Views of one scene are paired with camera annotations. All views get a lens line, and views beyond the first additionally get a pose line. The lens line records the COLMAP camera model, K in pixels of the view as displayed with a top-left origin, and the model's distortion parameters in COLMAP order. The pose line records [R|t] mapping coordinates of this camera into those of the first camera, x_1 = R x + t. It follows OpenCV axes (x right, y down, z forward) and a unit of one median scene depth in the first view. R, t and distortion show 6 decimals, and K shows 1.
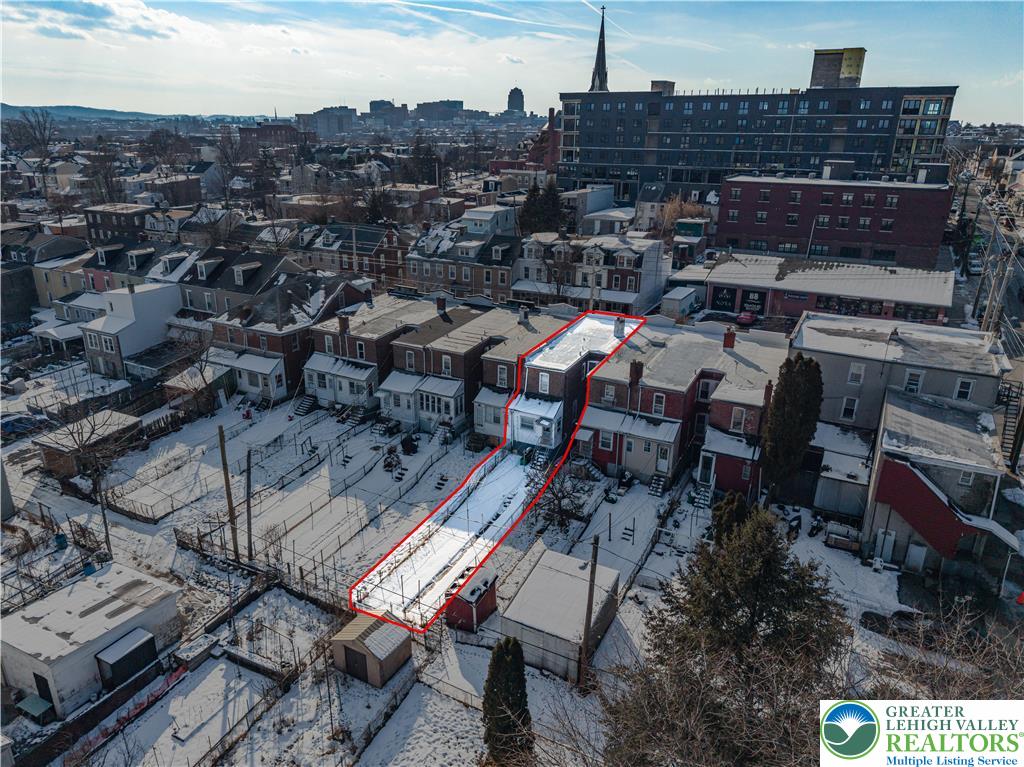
lens RADIAL K [[728.2, 0, 506.1], [0, 728.2, 386.5], [0, 0, 1]] dist [0.032719, -0.023512]
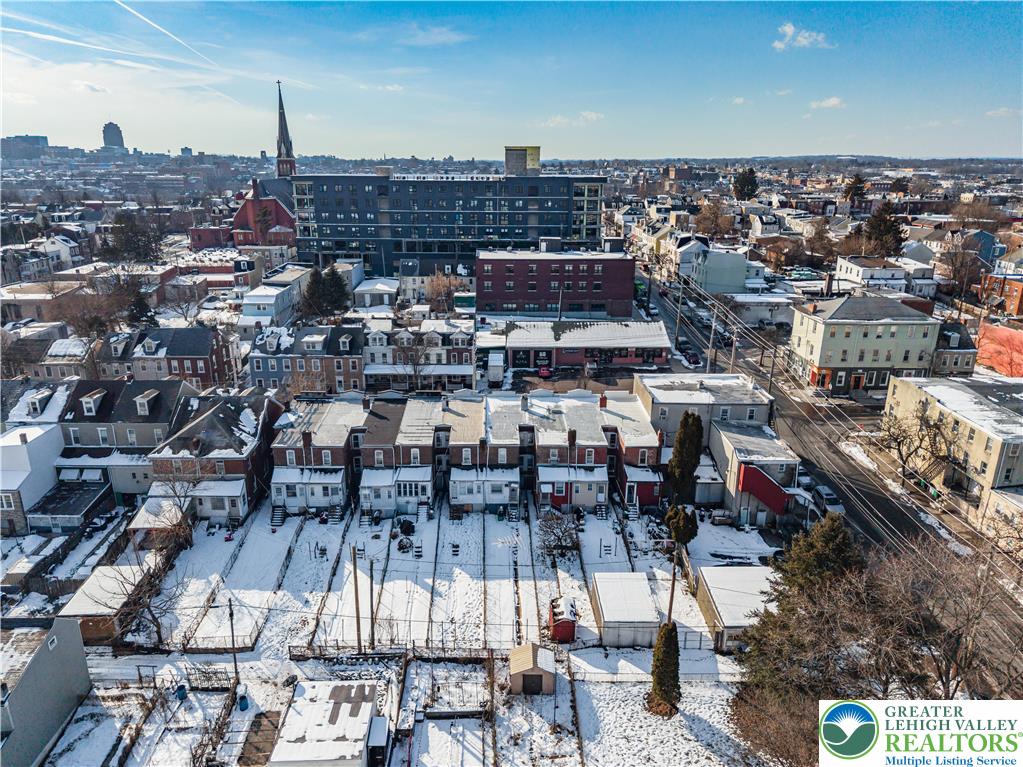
lens RADIAL K [[719.9, 0, 514.4], [0, 719.9, 374.1], [0, 0, 1]] dist [0.052262, -0.040156]
pose [[0.867708, -0.141379, 0.476544, -0.497596], [0.165446, 0.986181, -0.008674, -0.128220], [-0.468732, 0.086369, 0.879108, -0.171774]]
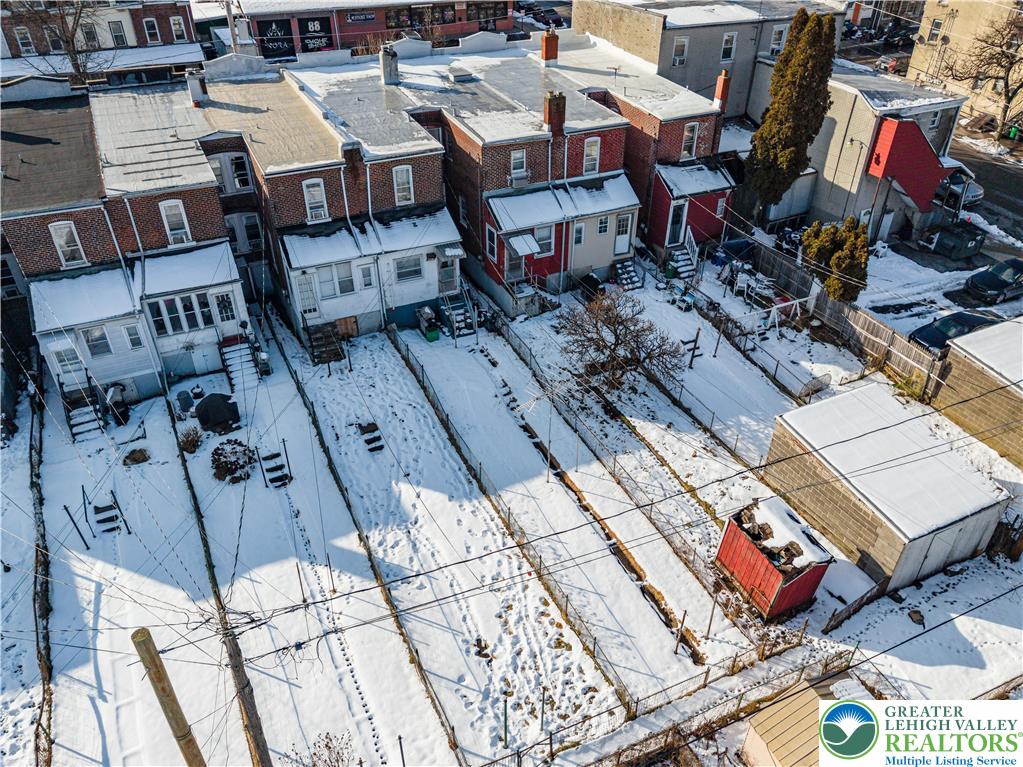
lens RADIAL K [[760.7, 0, 511.5], [0, 760.7, 398.9], [0, 0, 1]] dist [0.037823, -0.038409]
pose [[0.591578, -0.475769, 0.650906, -0.318791], [0.281156, 0.878385, 0.386511, -0.058026], [-0.755636, -0.045645, 0.653399, 0.520675]]
